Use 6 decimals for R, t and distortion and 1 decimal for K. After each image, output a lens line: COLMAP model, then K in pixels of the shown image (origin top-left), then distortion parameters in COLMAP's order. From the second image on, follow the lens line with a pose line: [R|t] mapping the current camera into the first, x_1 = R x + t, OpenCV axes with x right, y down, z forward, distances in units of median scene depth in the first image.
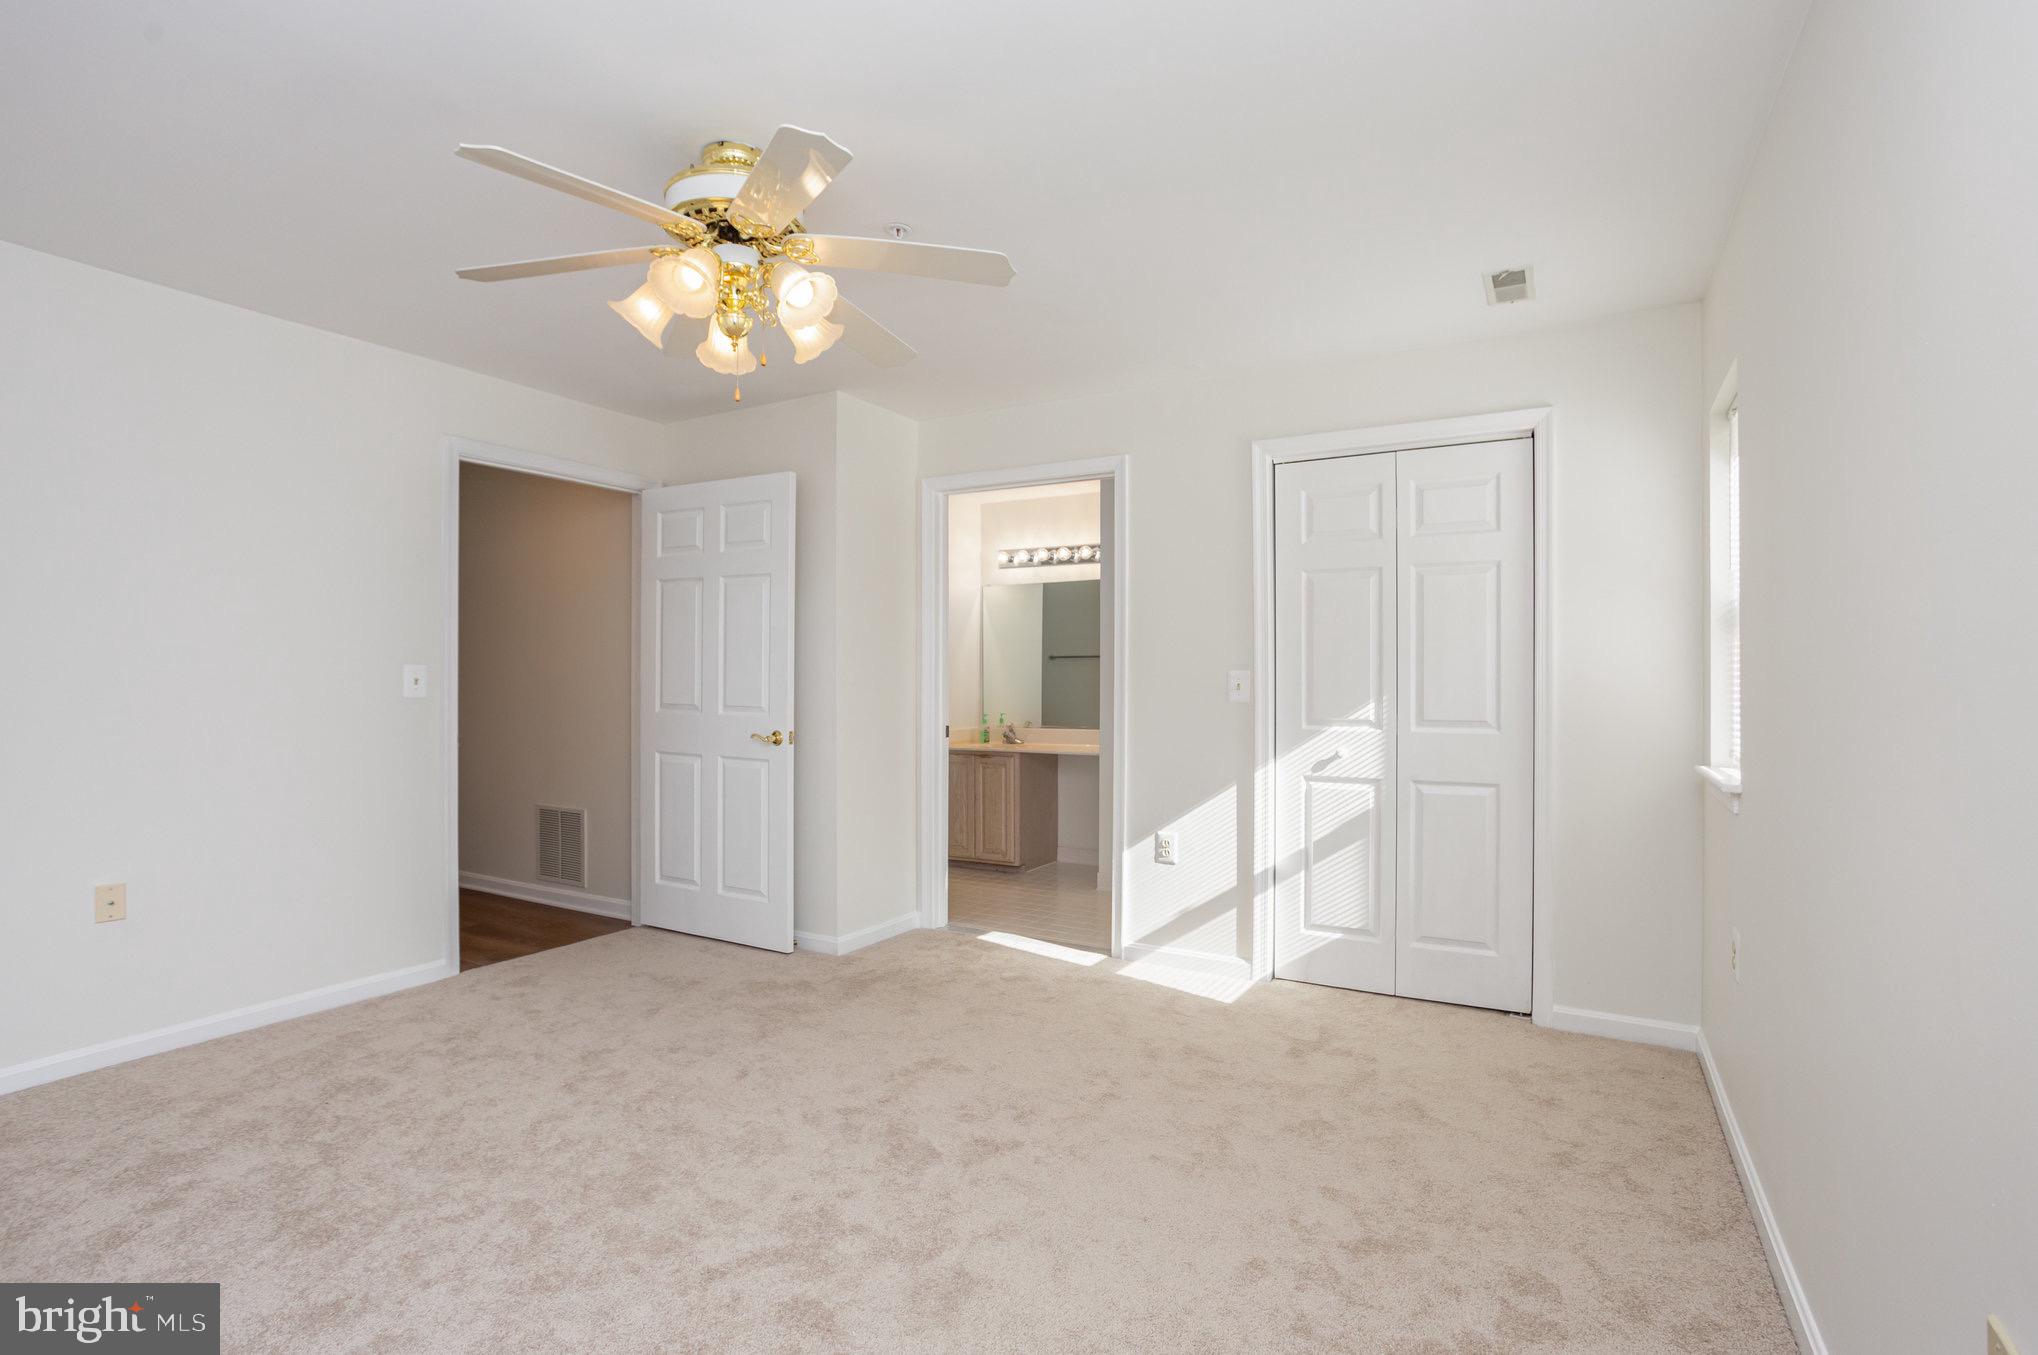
lens RADIAL K [[979.4, 0, 1015.0], [0, 979.4, 680.5], [0, 0, 1]] dist [-0.001865, -0.000068]
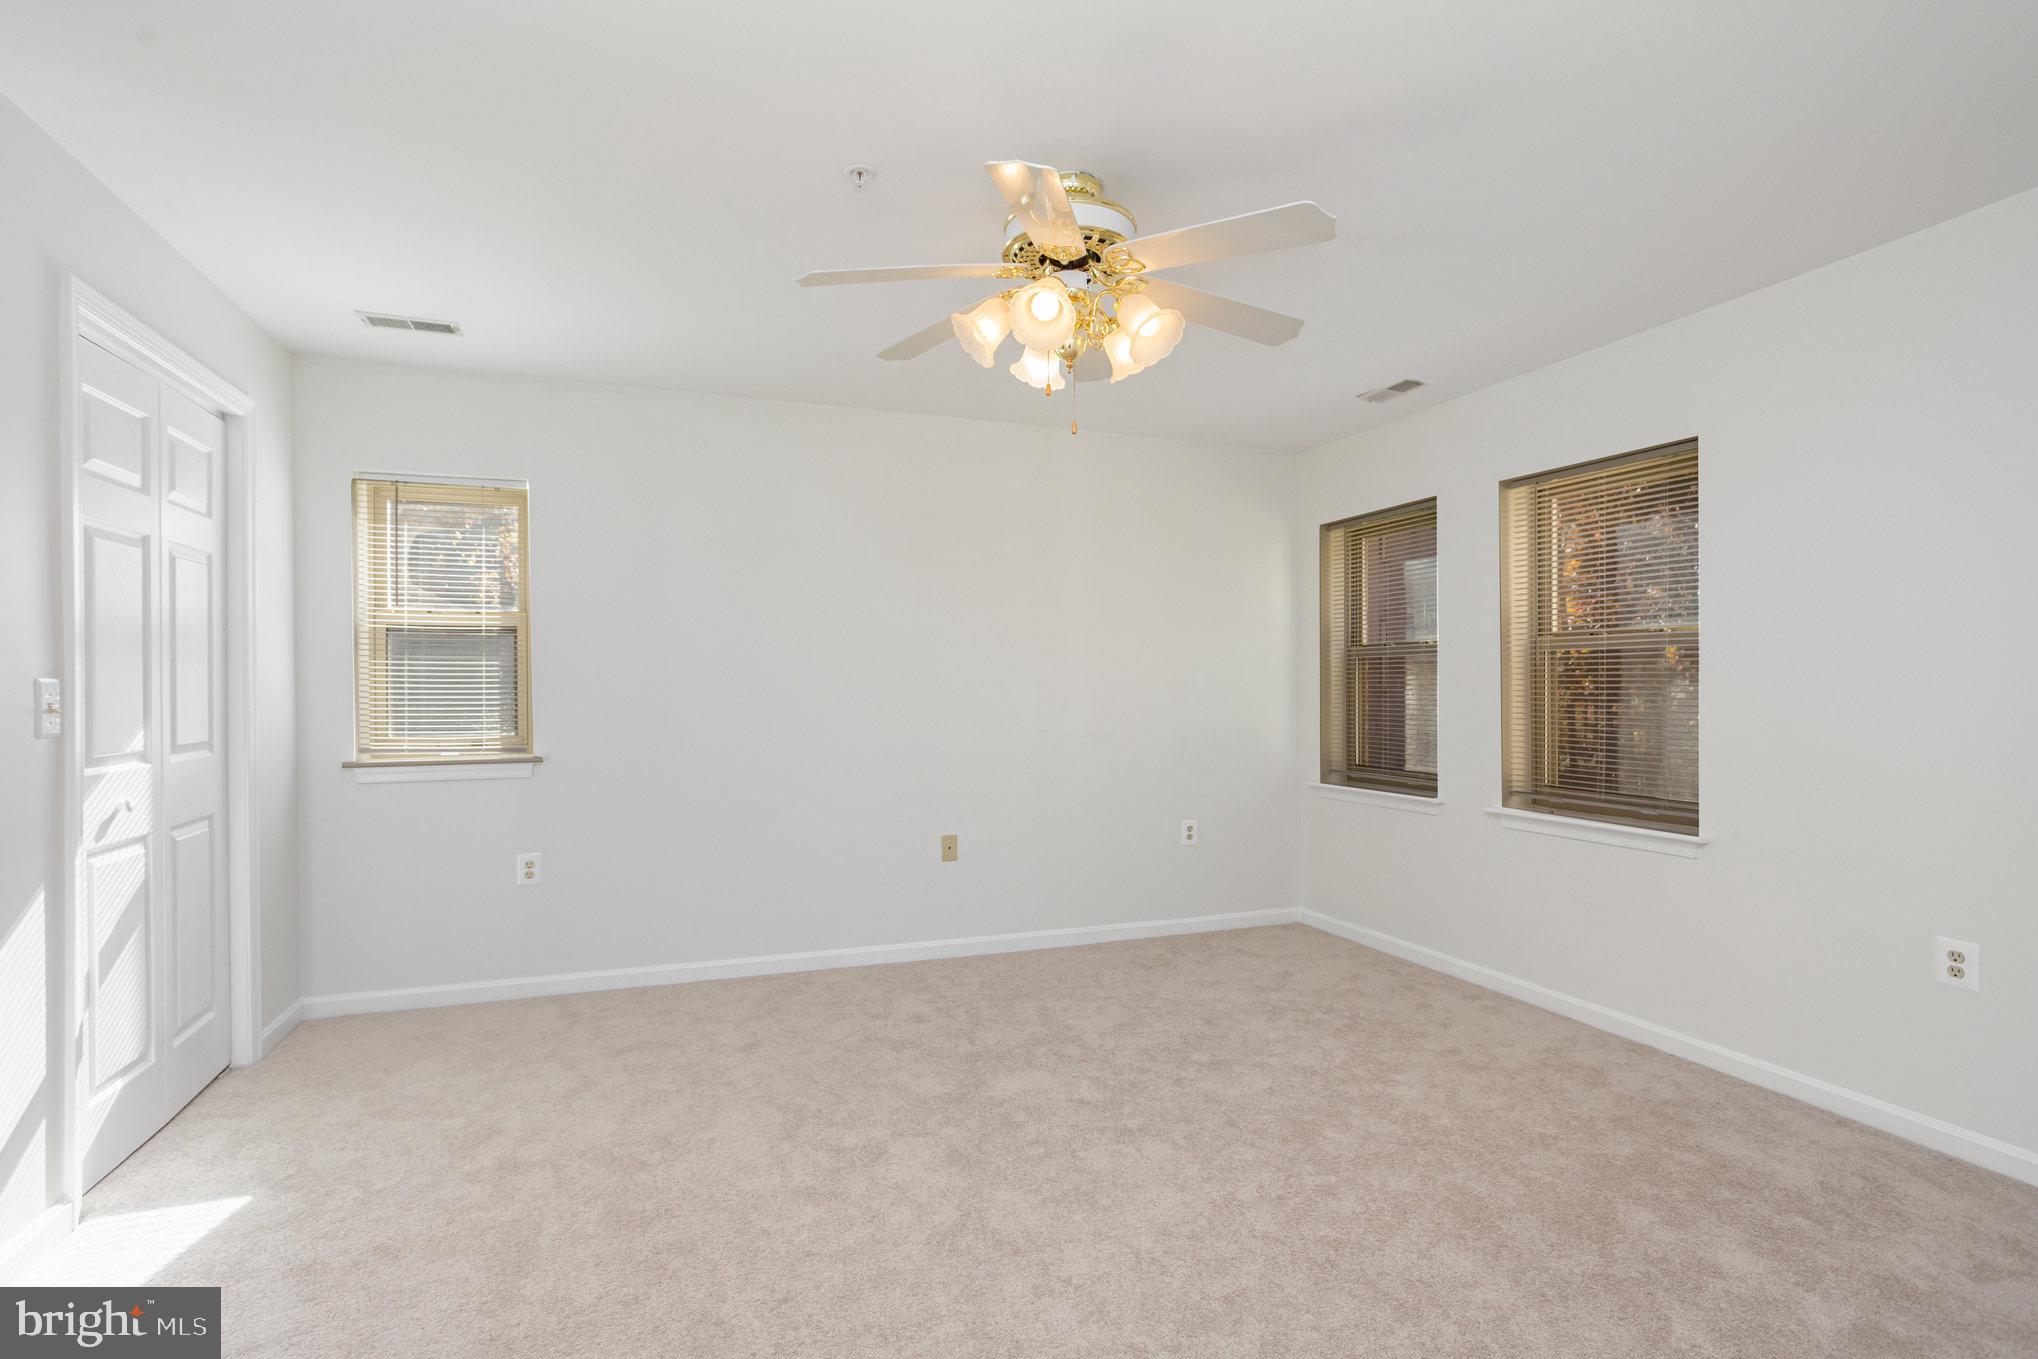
lens RADIAL K [[979.4, 0, 1017.0], [0, 979.4, 688.6], [0, 0, 1]] dist [-0.001865, -0.000068]
pose [[-0.761889, 0.000359, 0.647707, -0.557991], [-0.000313, 1.000000, -0.000922, -0.003823], [-0.647707, -0.000905, -0.761889, 1.120635]]
